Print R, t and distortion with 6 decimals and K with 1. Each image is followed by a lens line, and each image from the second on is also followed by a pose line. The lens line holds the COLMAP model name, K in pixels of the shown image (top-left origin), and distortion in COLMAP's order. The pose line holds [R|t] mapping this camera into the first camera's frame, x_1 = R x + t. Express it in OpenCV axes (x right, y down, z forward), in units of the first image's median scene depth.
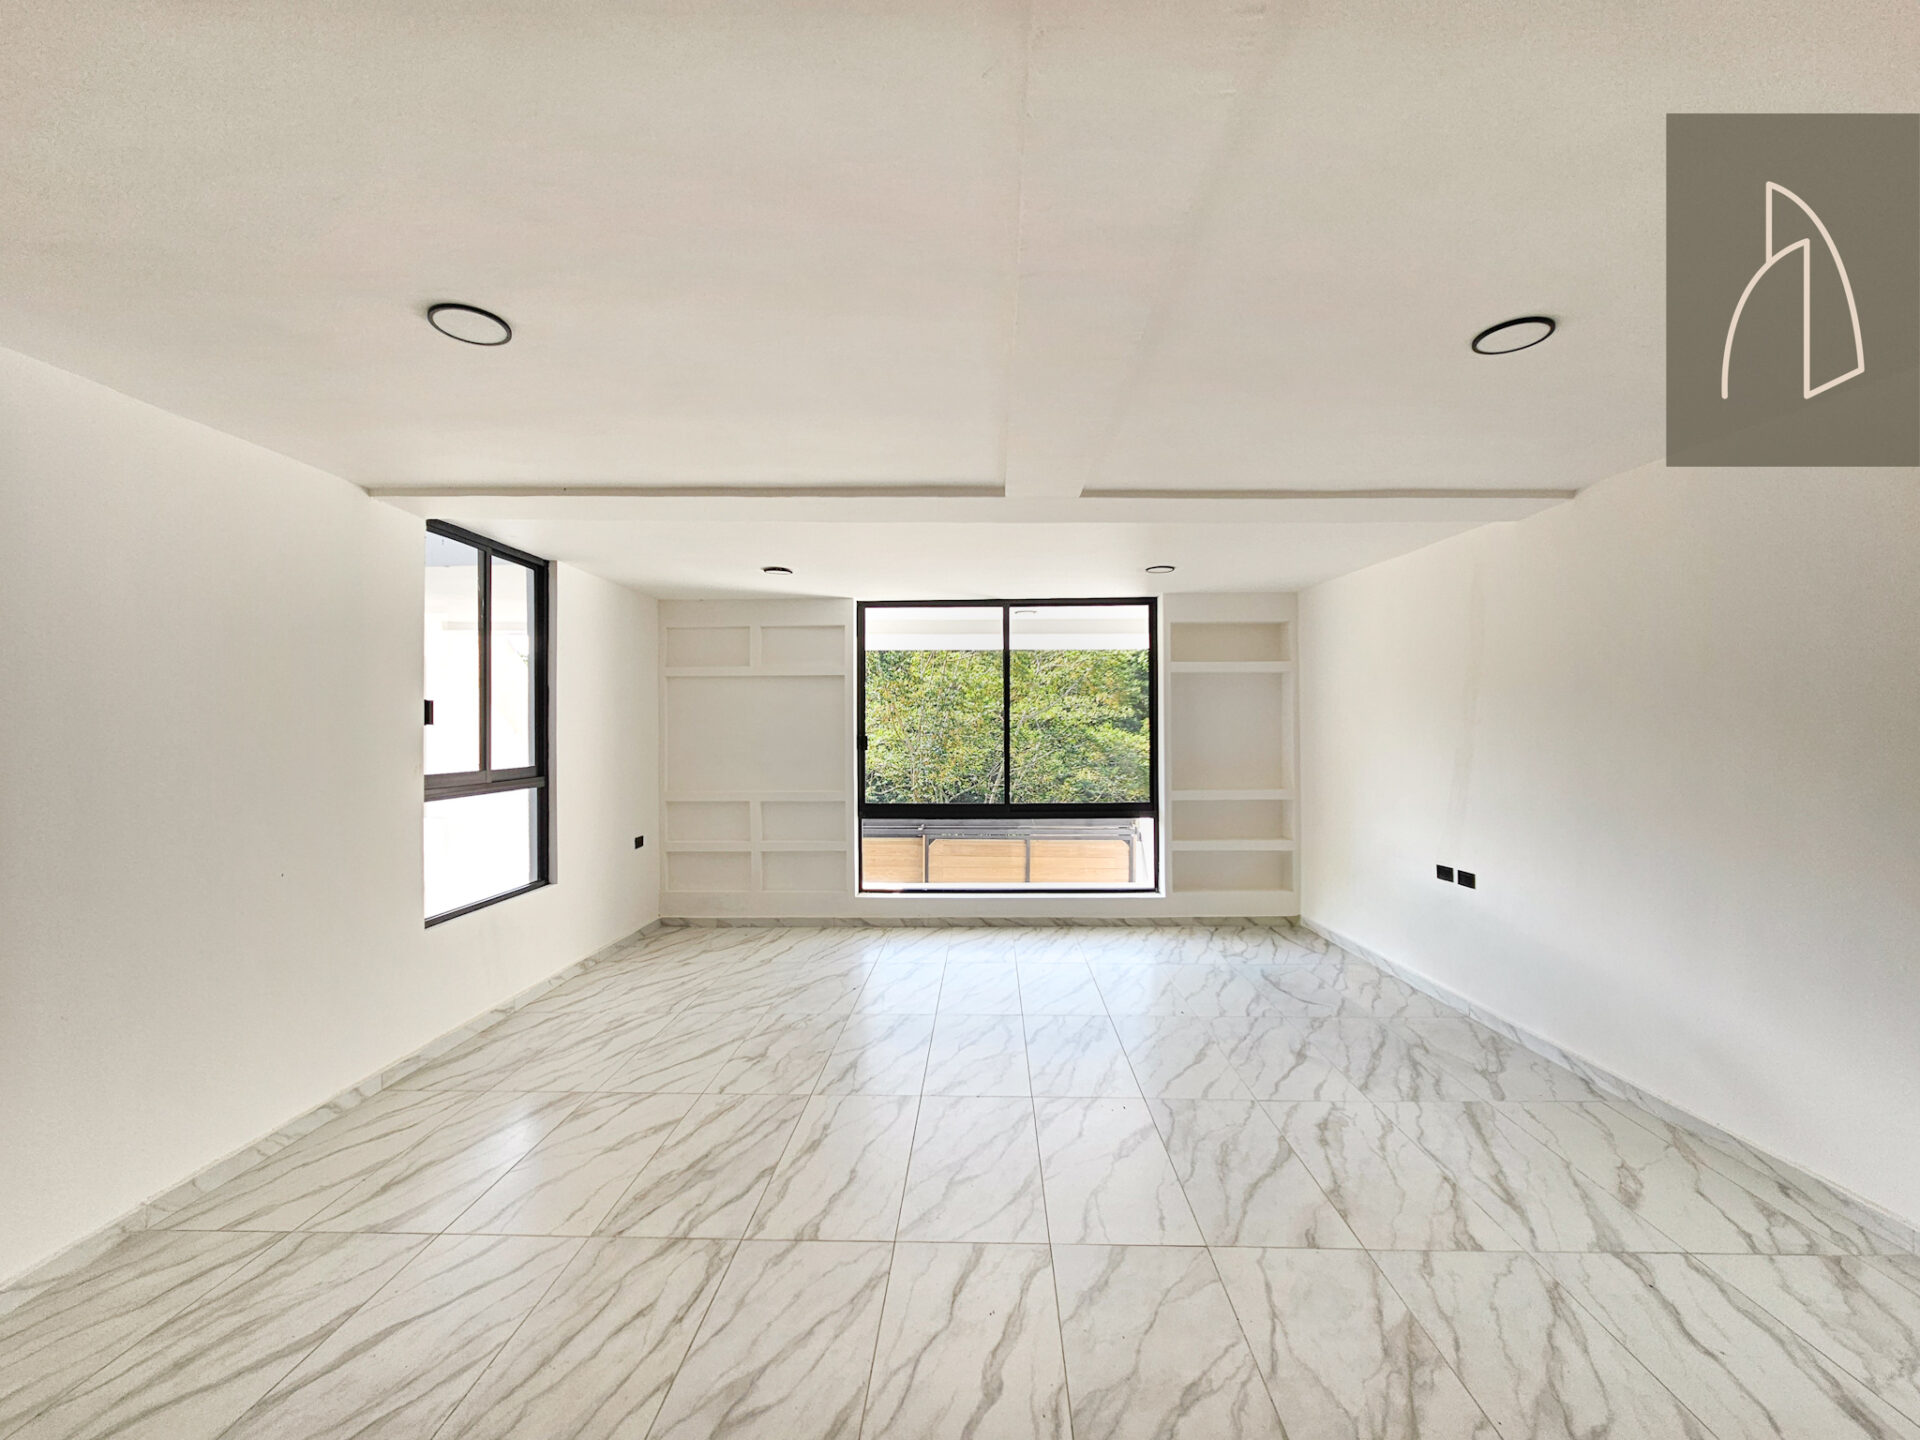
lens RADIAL K [[794.7, 0, 958.4], [0, 794.7, 726.3], [0, 0, 1]] dist [-0.000908, 0.000977]
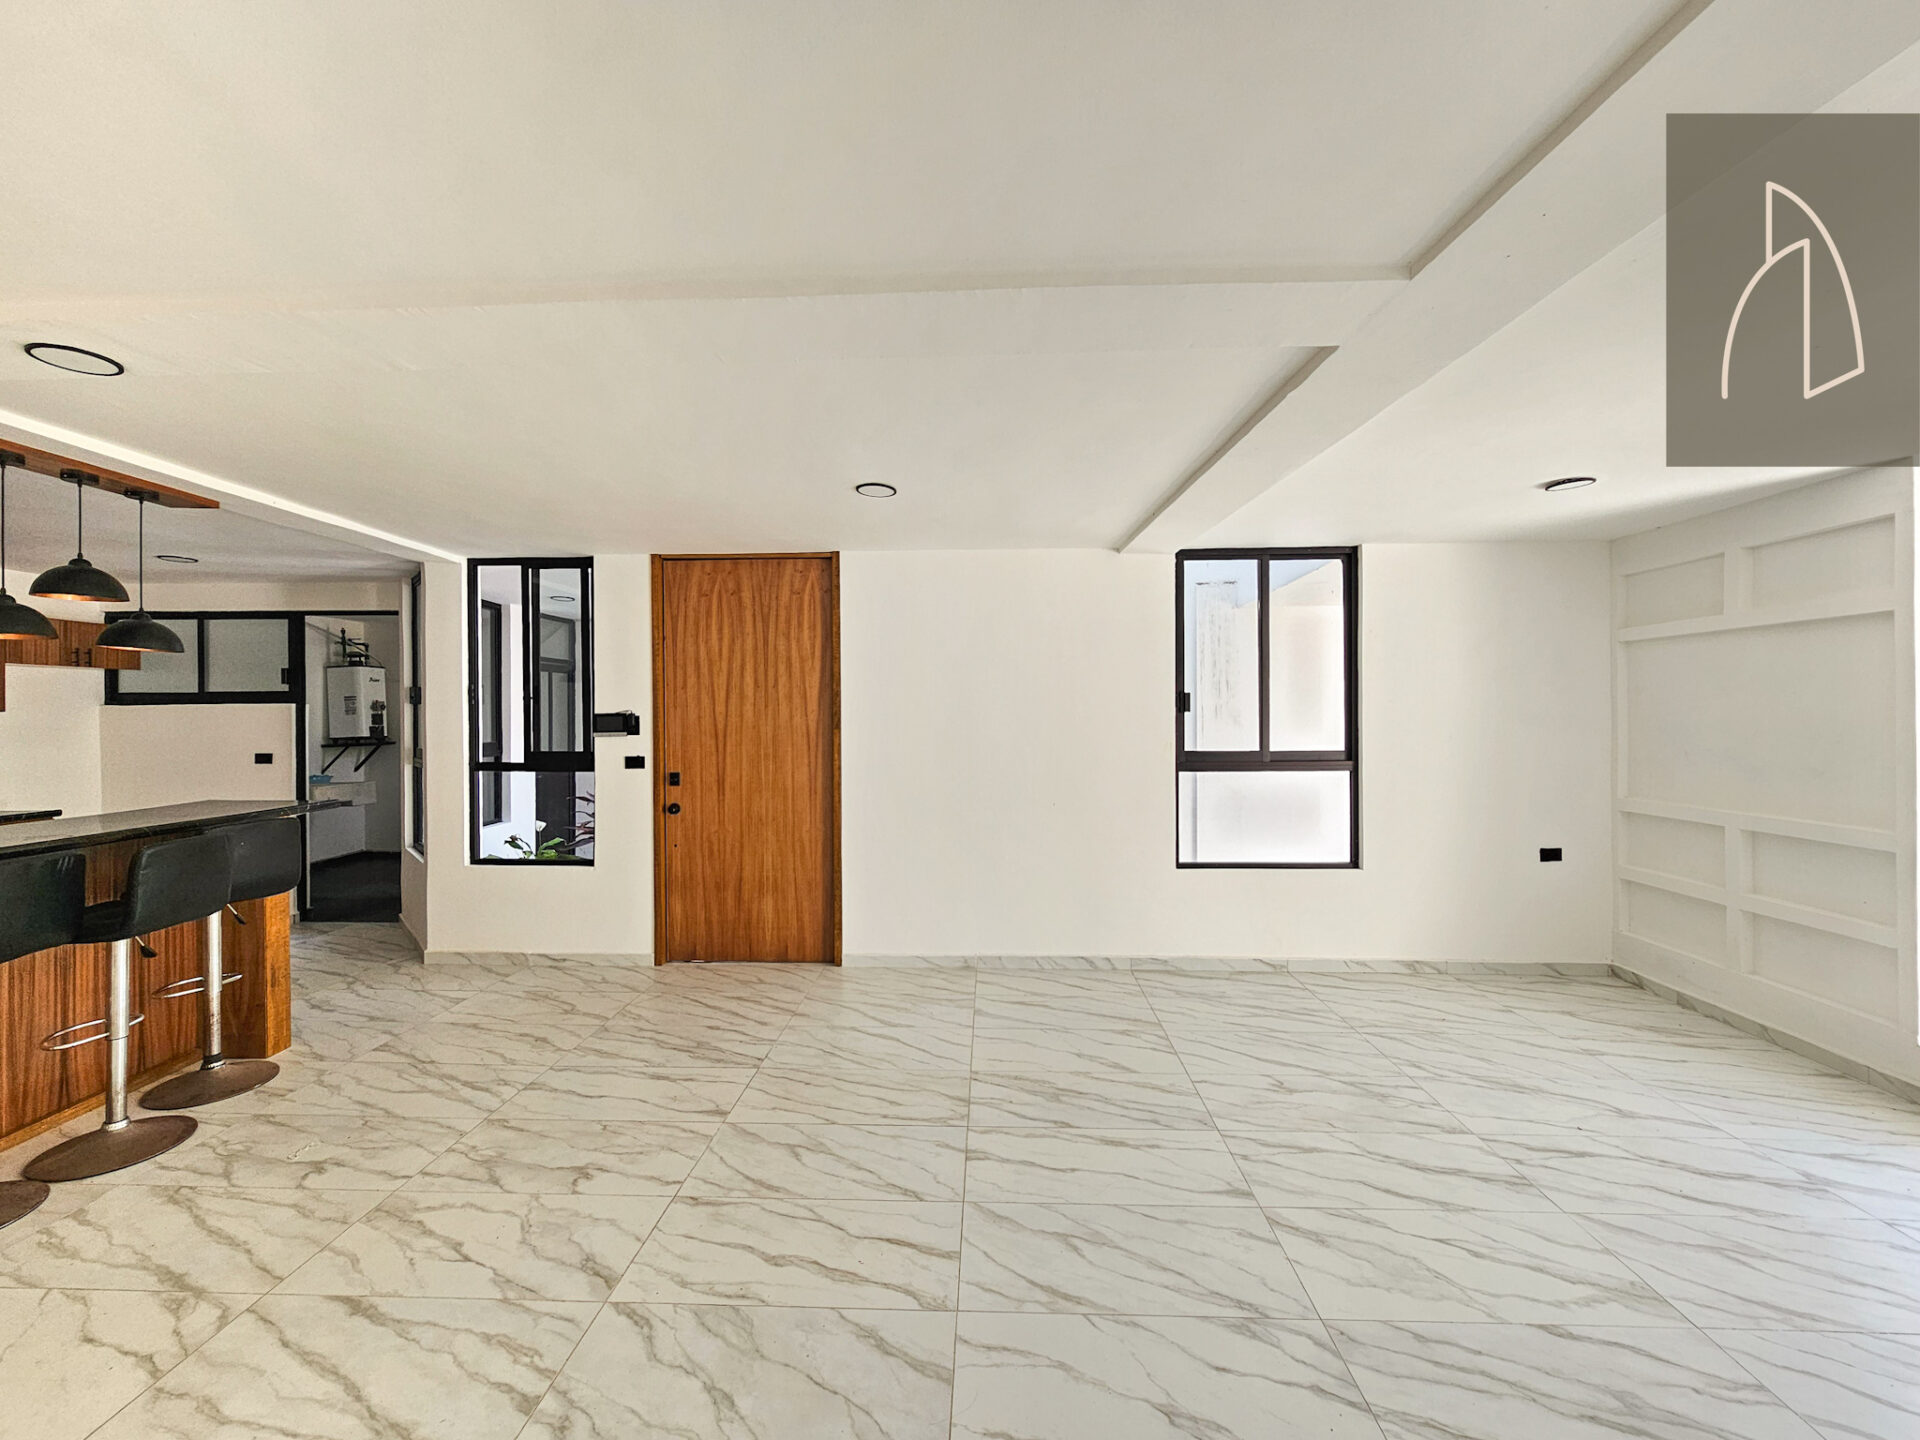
lens RADIAL K [[794.7, 0, 958.3], [0, 794.7, 717.3], [0, 0, 1]] dist [-0.000908, 0.000977]
pose [[-0.015638, 0.007932, -0.999846, 0.695774], [0.008689, 0.999932, 0.007797, -0.006214], [0.999840, -0.008566, -0.015706, 0.721623]]
